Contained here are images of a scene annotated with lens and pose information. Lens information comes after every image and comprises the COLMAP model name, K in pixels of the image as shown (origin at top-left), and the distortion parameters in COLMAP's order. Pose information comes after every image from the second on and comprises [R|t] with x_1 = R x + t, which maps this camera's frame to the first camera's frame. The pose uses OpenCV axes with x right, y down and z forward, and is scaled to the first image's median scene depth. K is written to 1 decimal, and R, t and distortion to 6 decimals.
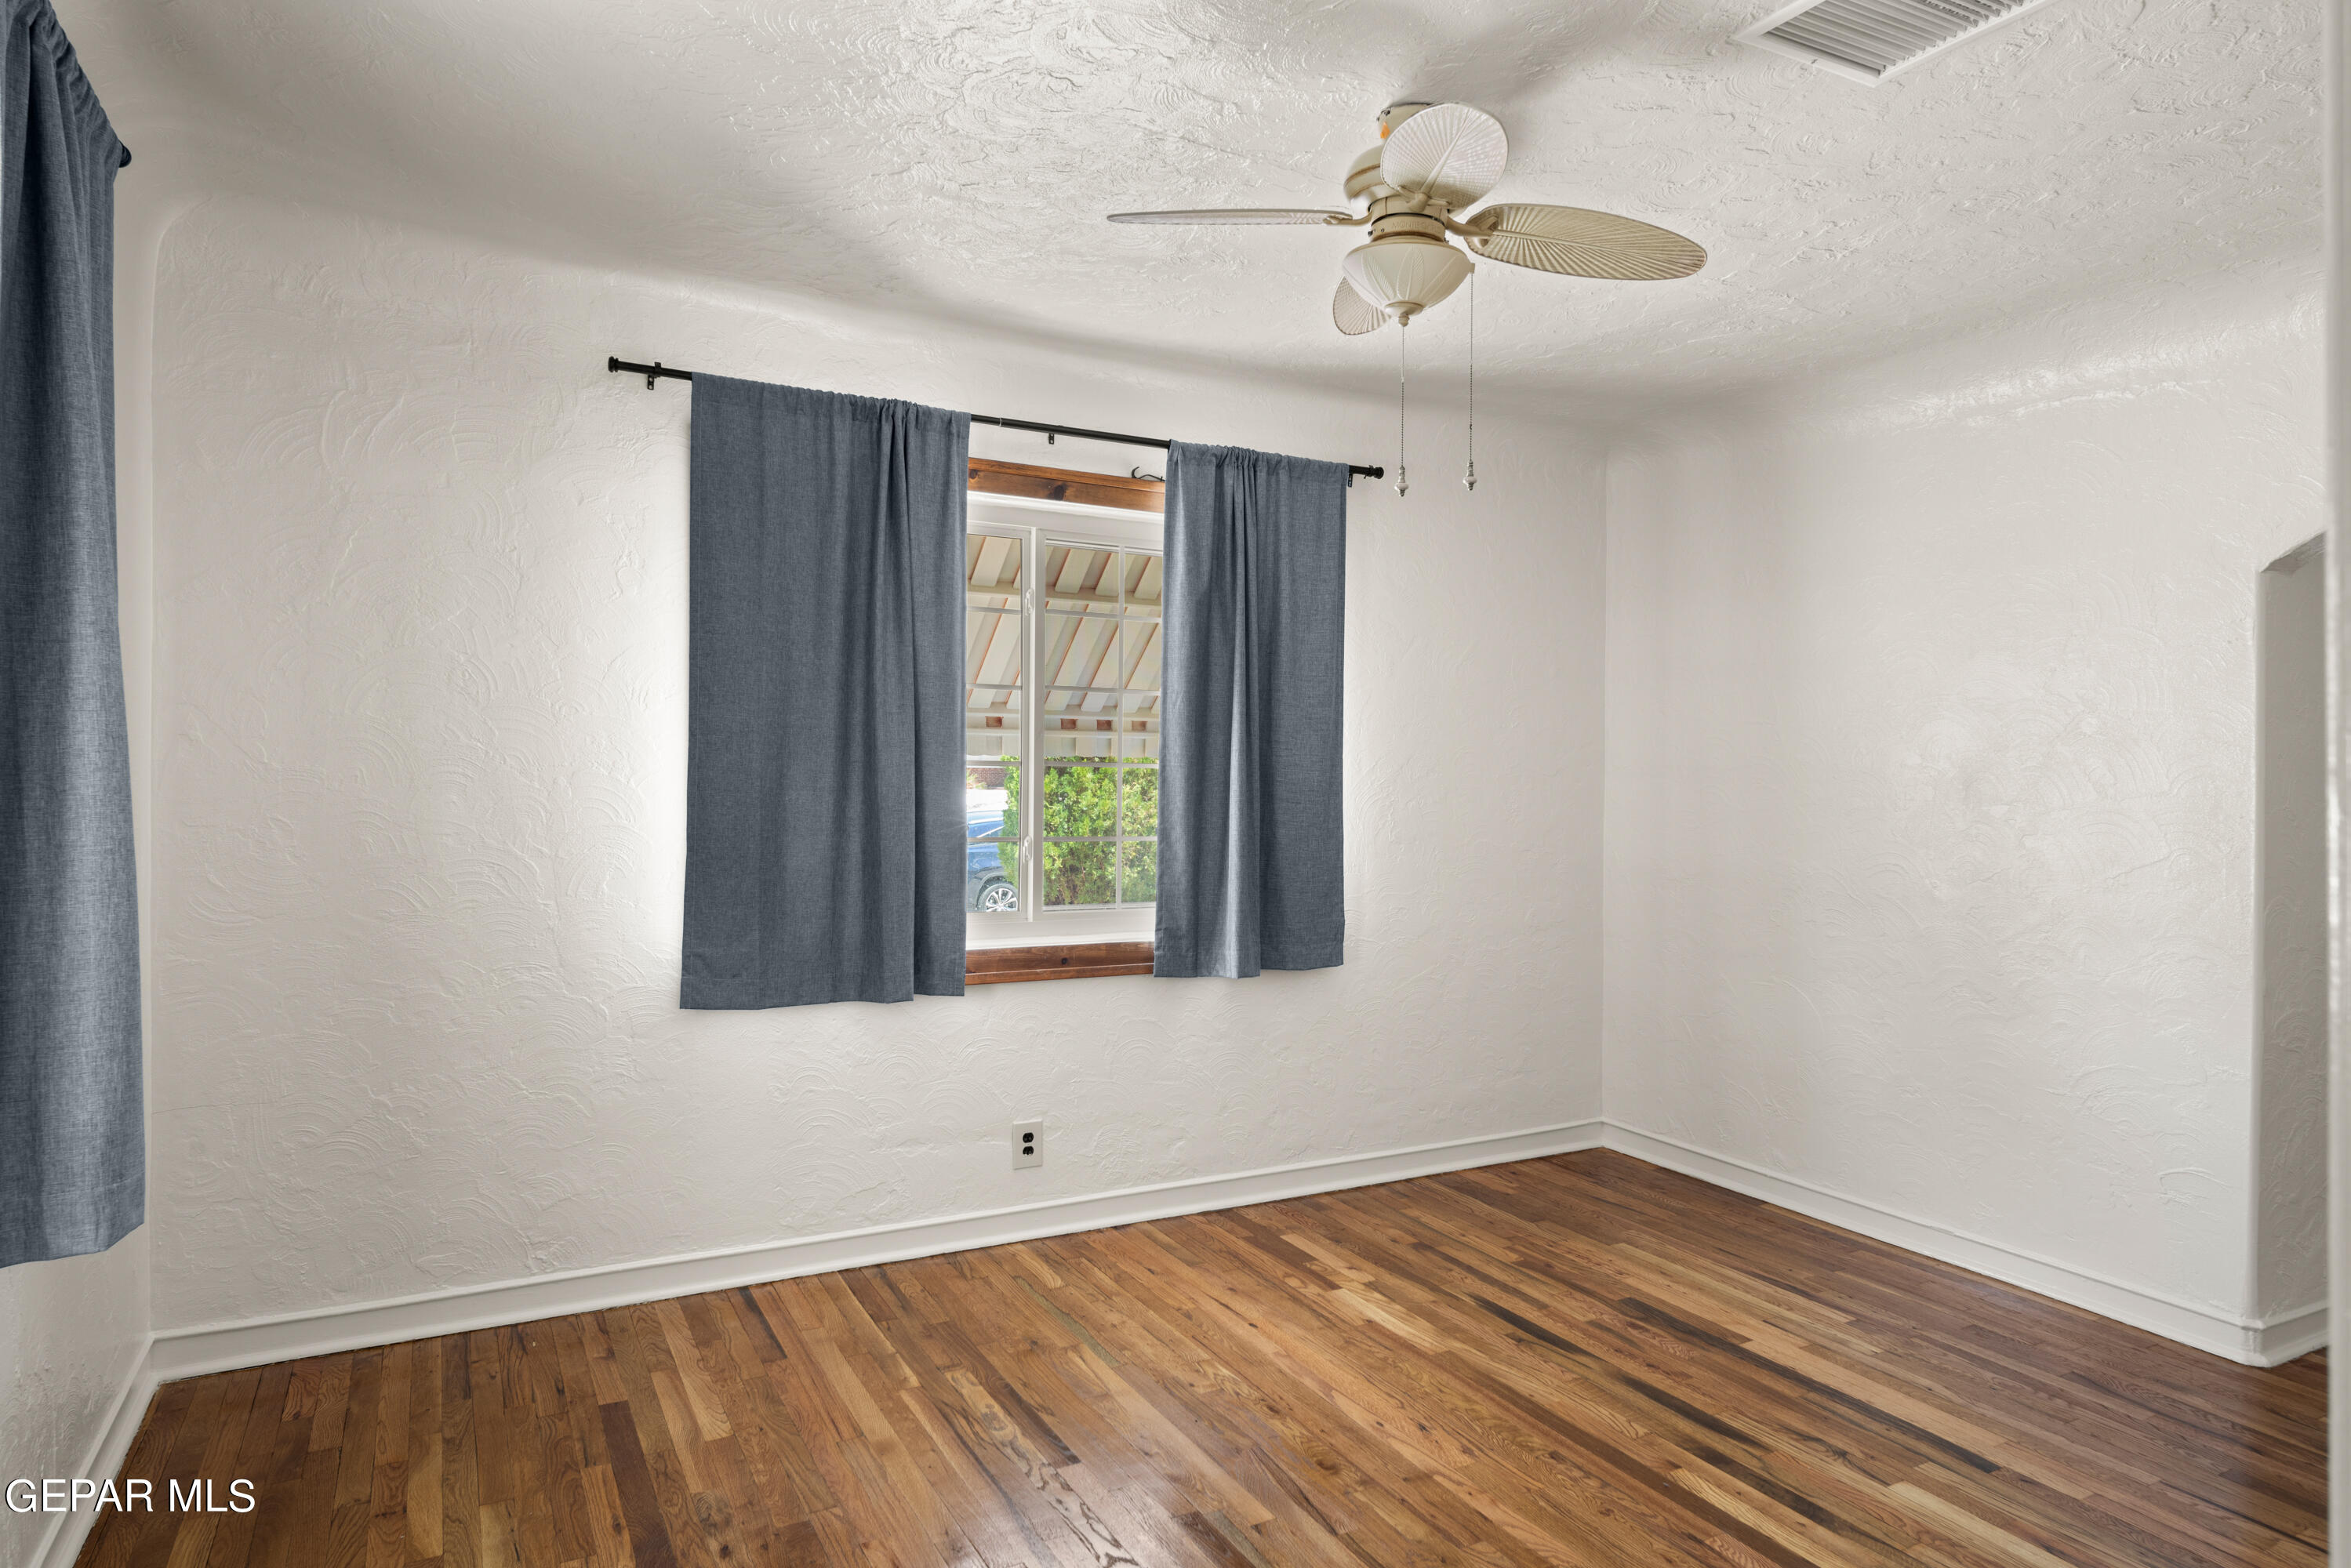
lens RADIAL K [[1389.3, 0, 1181.6], [0, 1389.3, 762.3], [0, 0, 1]] dist [0.003222, 0.000364]
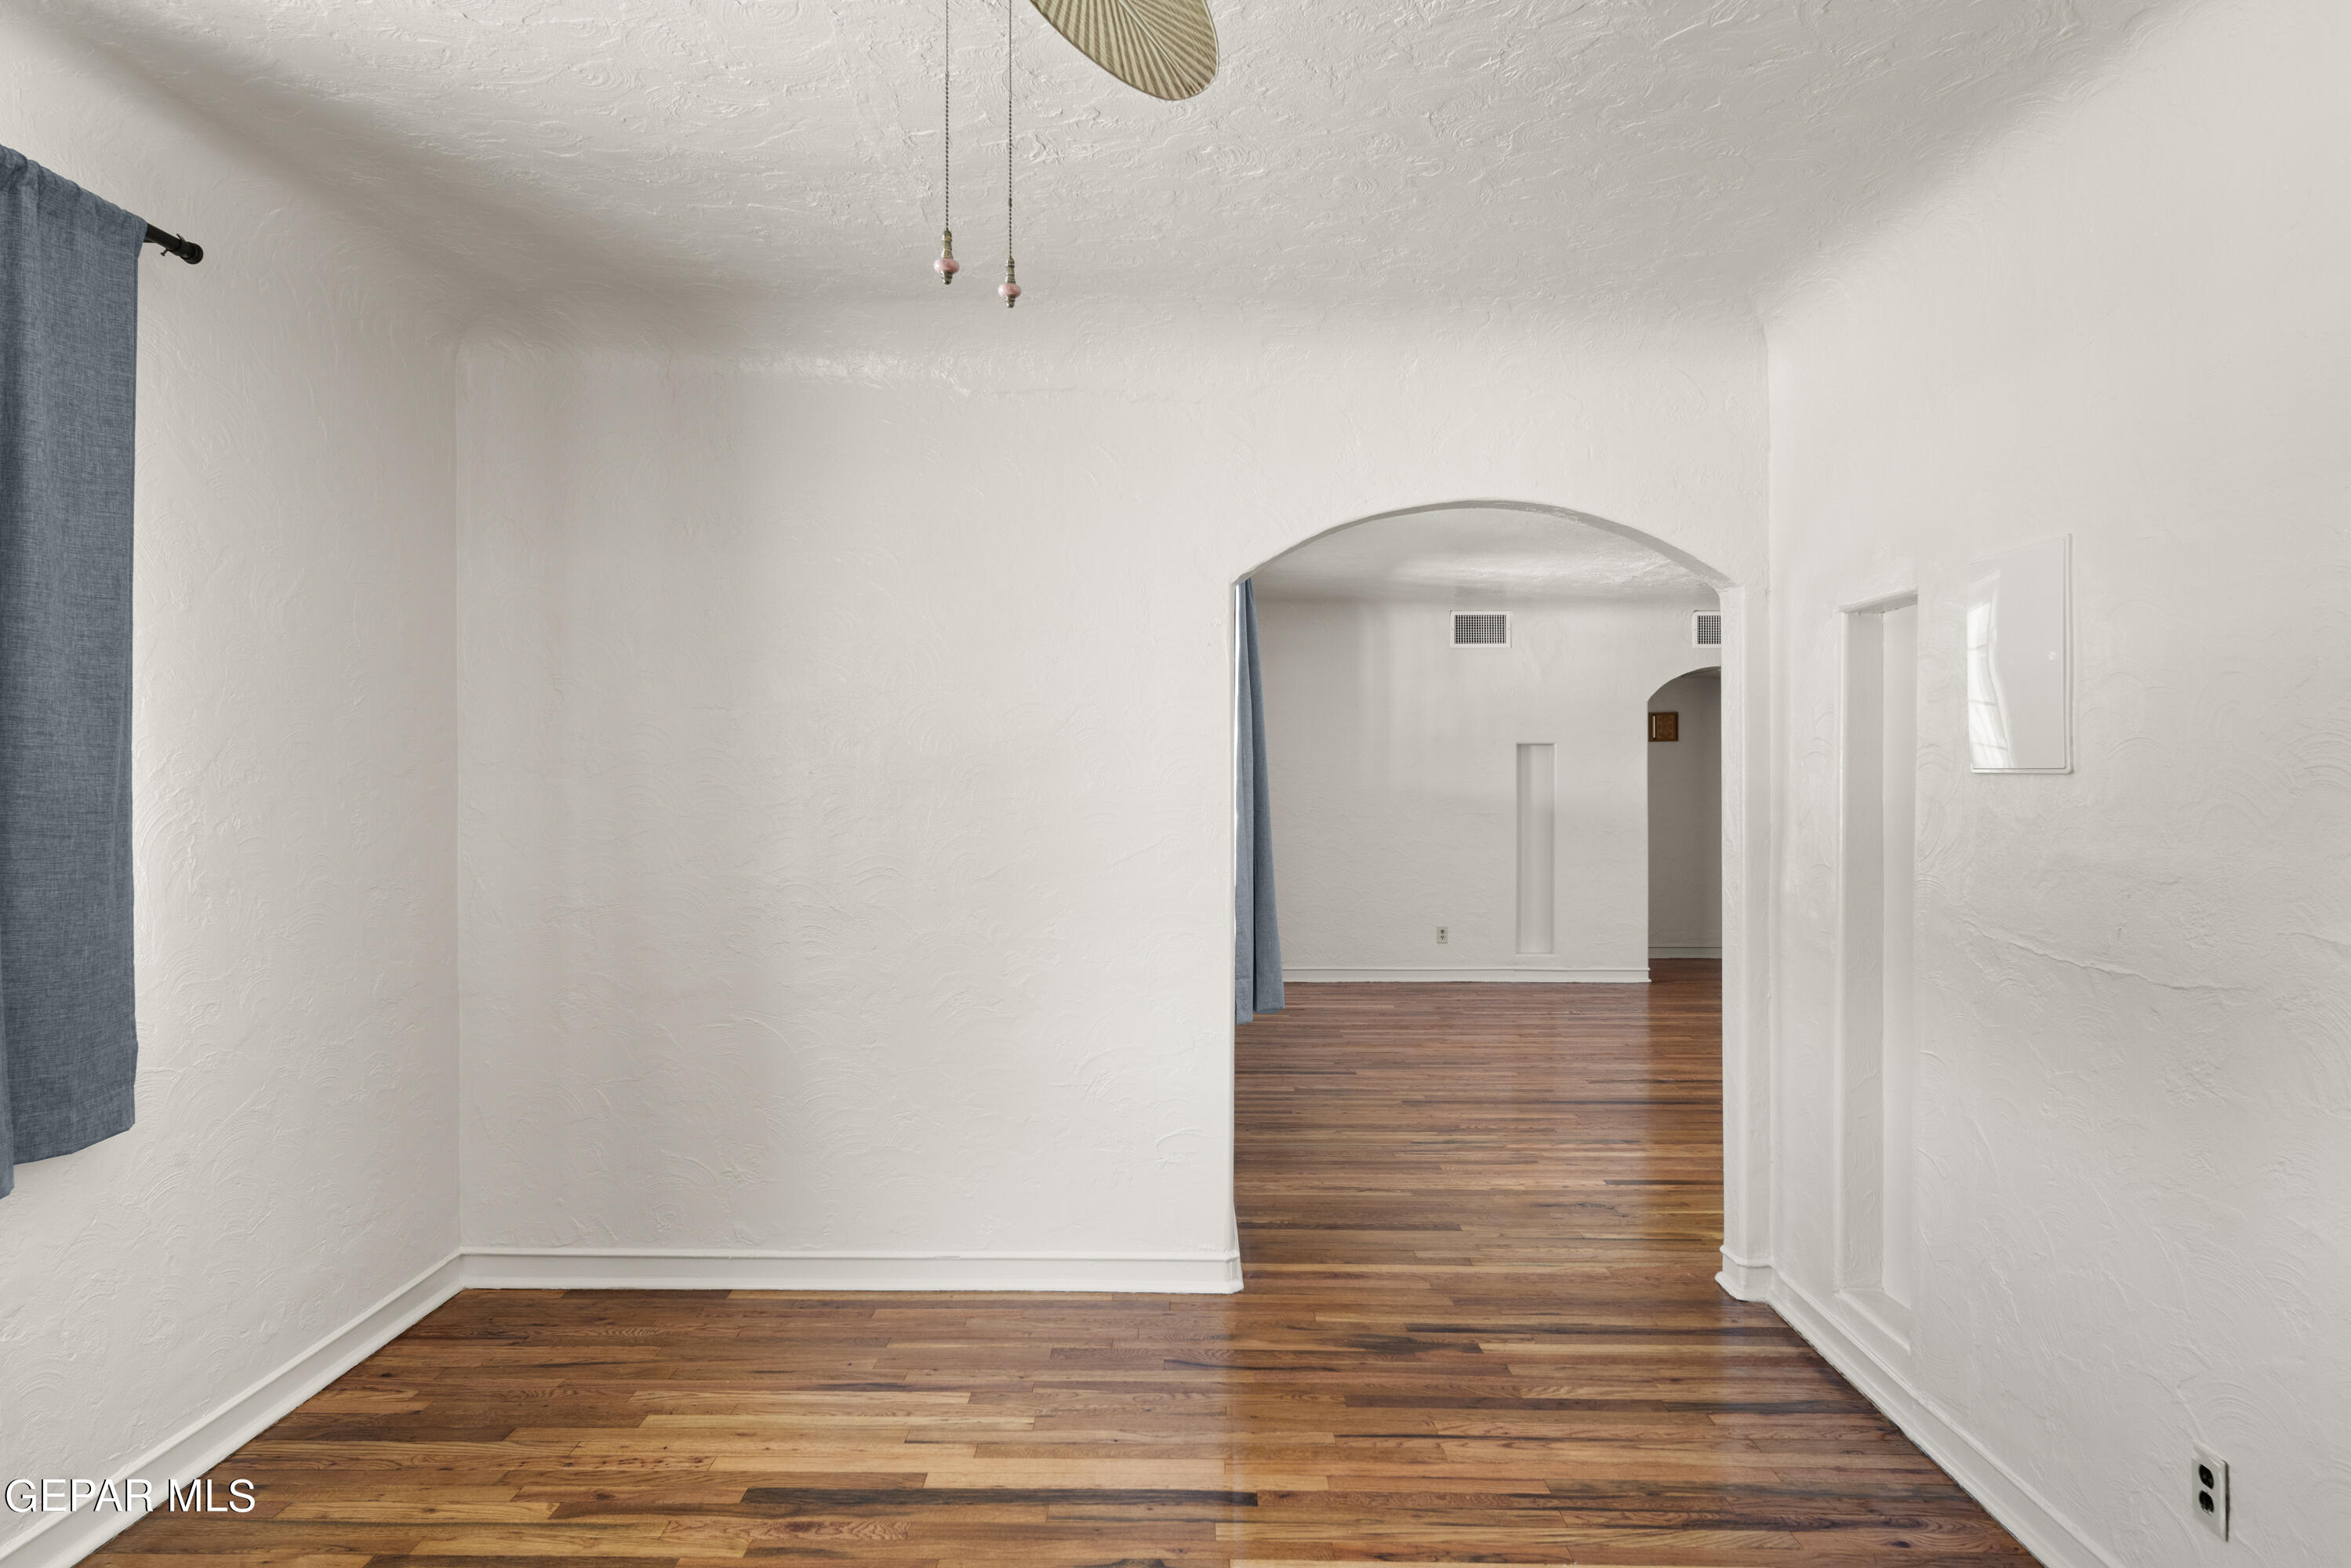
lens RADIAL K [[1389.3, 0, 1181.6], [0, 1389.3, 762.3], [0, 0, 1]] dist [0.003222, 0.000364]
pose [[0.485165, -0.009187, 0.874374, -0.188621], [0.005338, 0.999957, 0.007544, -0.000555], [-0.874406, 0.001008, 0.485193, 0.418071]]
